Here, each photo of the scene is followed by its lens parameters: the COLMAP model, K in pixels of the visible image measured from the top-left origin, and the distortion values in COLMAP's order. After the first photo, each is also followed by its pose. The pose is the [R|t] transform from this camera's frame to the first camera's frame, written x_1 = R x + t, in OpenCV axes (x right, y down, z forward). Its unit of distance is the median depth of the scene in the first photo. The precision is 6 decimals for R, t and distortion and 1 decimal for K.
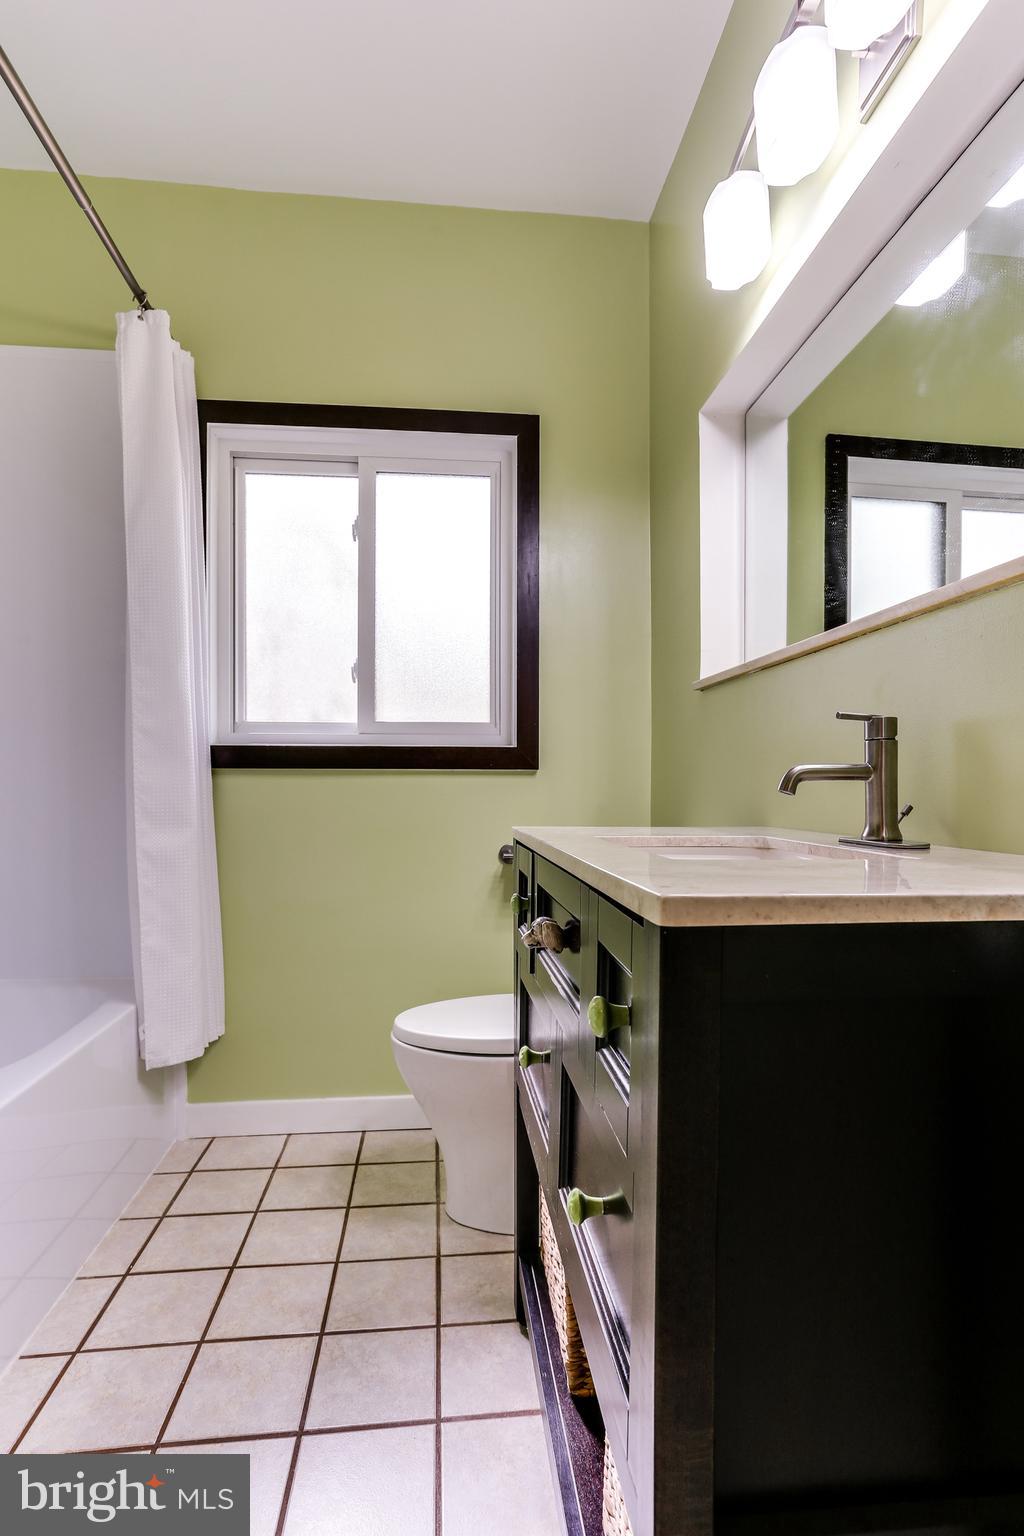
lens RADIAL K [[753.2, 0, 531.6], [0, 753.2, 816.8], [0, 0, 1]] dist [-0.048837, 0.030356]
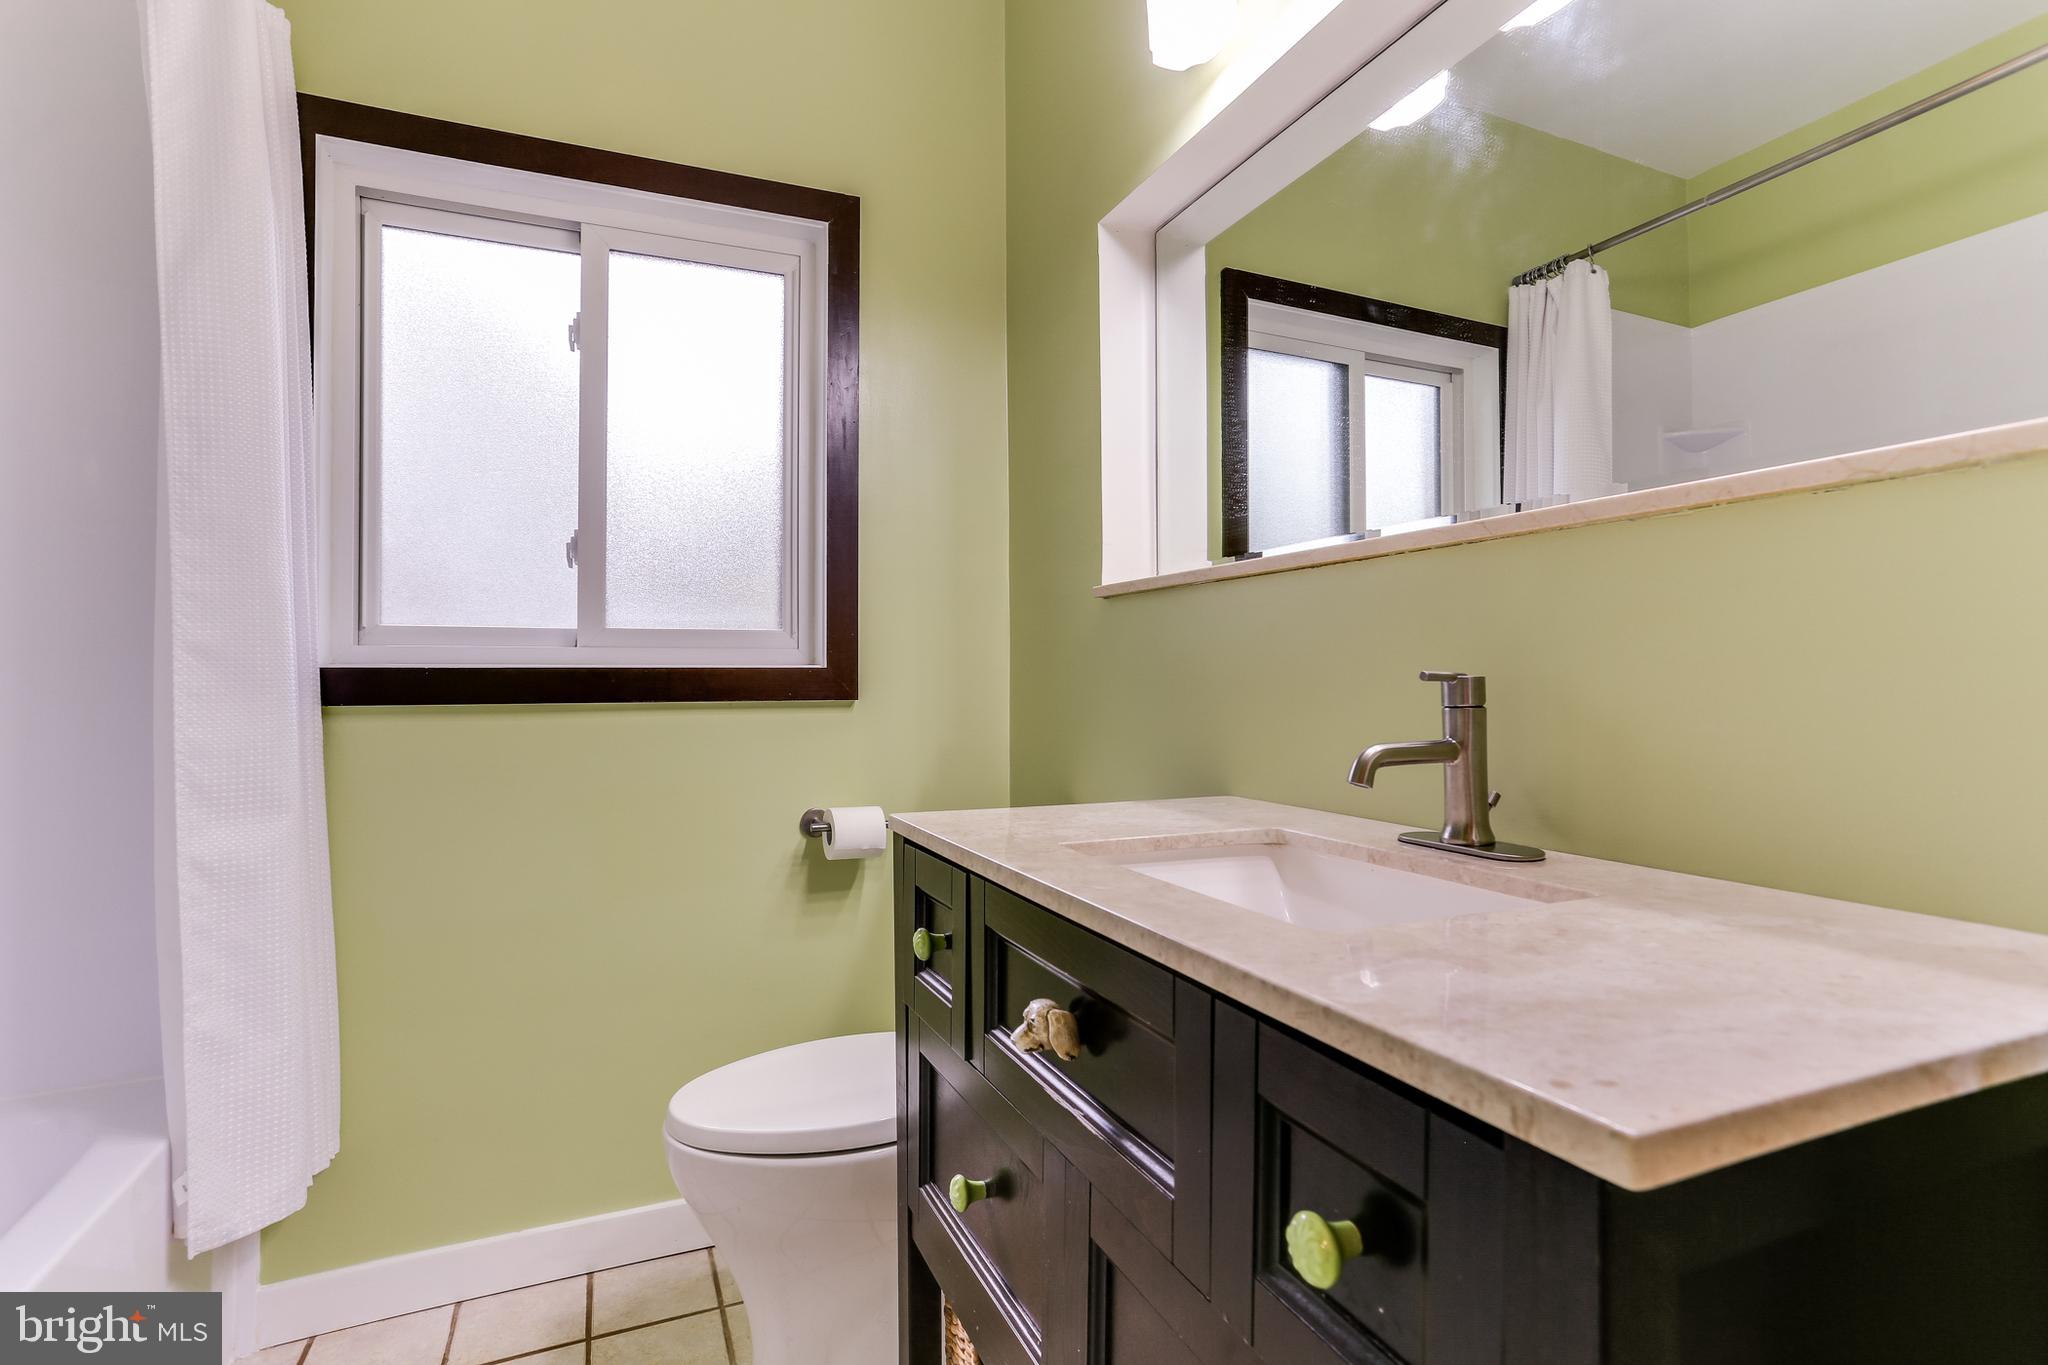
lens RADIAL K [[975.3, 0, 1024.0], [0, 975.3, 682.5], [0, 0, 1]] dist [-0.039560, 0.027579]
pose [[0.958829, -0.004899, 0.283942, -0.109706], [0.015106, 0.999315, -0.033770, -0.050648], [-0.283582, 0.036669, 0.958247, 0.102642]]
